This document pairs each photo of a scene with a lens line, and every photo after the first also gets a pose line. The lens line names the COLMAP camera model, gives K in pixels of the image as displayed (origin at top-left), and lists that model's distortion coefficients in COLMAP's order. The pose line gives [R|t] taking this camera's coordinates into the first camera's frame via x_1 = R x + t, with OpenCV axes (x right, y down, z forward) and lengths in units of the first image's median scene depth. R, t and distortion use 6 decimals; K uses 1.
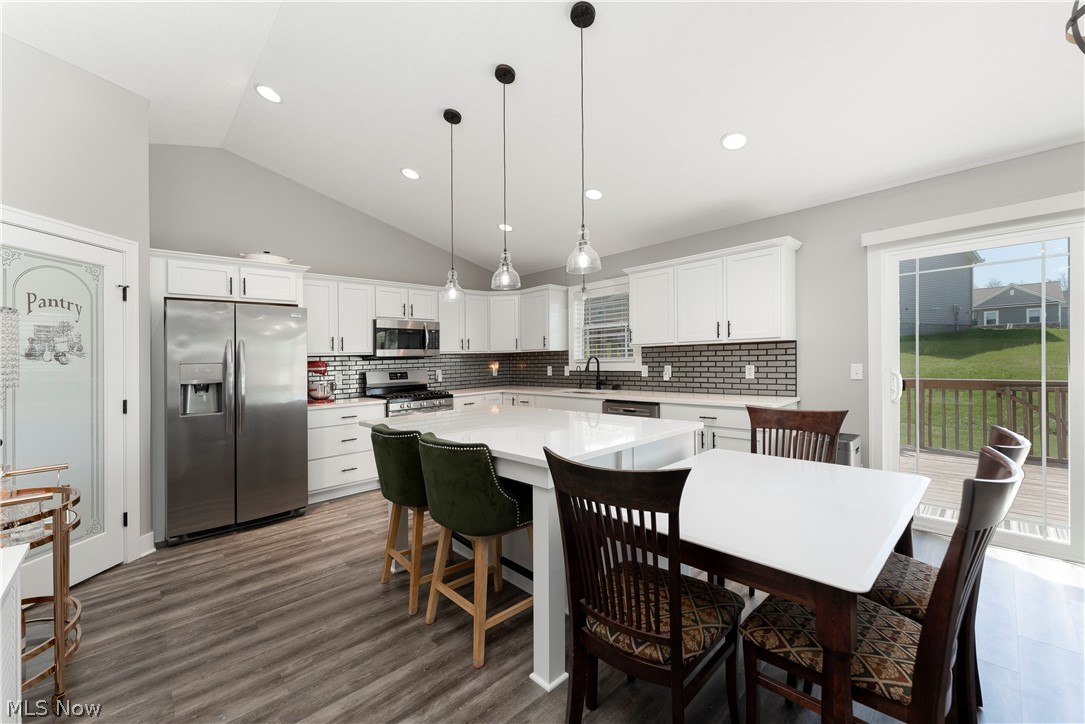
lens RADIAL K [[435.7, 0, 533.1], [0, 435.7, 353.2], [0, 0, 1]] dist [0.000896, 0.000022]
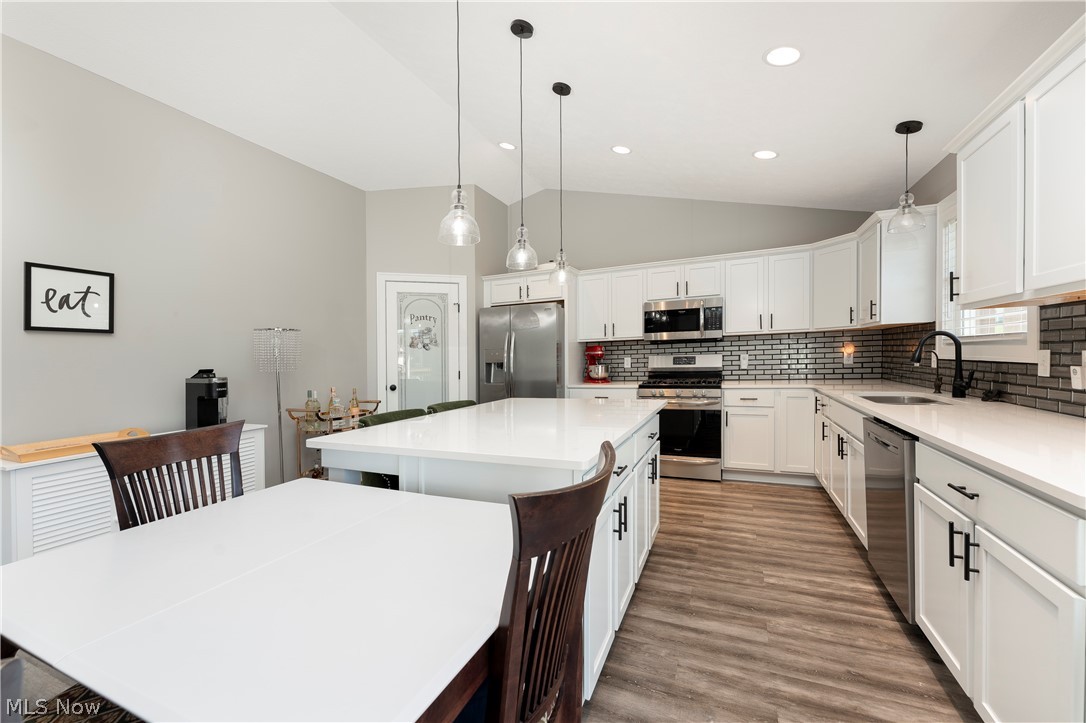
lens RADIAL K [[436.1, 0, 533.6], [0, 436.1, 352.7], [0, 0, 1]] dist [0.000896, 0.000022]
pose [[0.375569, 0.007887, -0.926761, 0.506286], [0.032221, 0.999248, 0.021561, 0.006387], [0.926234, -0.037959, 0.375032, 0.433192]]
